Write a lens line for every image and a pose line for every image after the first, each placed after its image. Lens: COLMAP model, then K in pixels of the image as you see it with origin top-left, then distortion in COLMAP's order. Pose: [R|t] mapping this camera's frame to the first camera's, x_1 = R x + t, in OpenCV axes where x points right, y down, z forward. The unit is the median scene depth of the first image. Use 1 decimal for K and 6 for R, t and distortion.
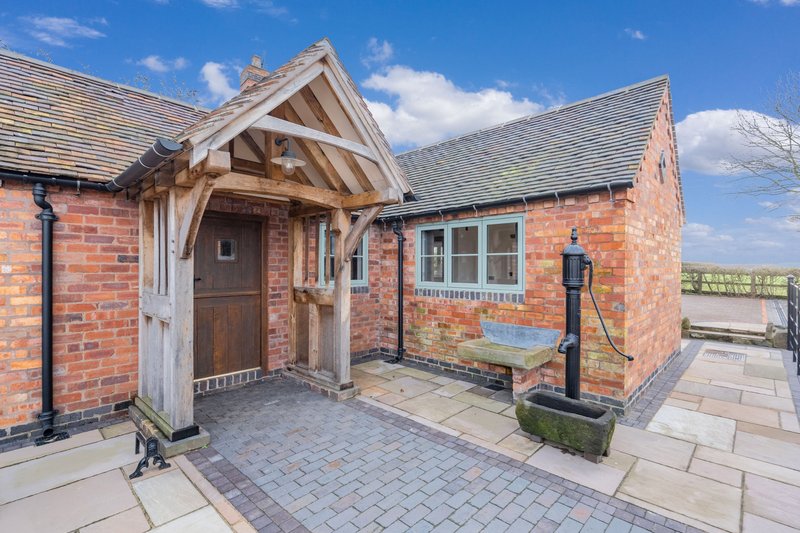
lens RADIAL K [[377.5, 0, 402.2], [0, 377.5, 266.6], [0, 0, 1]] dist [0.003236, 0.000180]
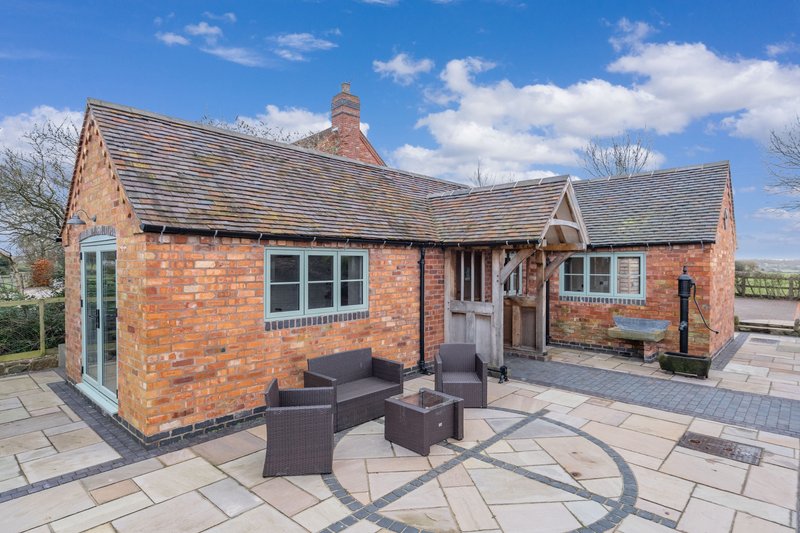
lens RADIAL K [[432.9, 0, 399.4], [0, 432.9, 266.5], [0, 0, 1]] dist [-0.000169, -0.001532]
pose [[0.999997, -0.002383, 0.001094, -0.689913], [0.002377, 0.999985, 0.004935, -0.078408], [-0.001106, -0.004932, 0.999987, -0.823603]]
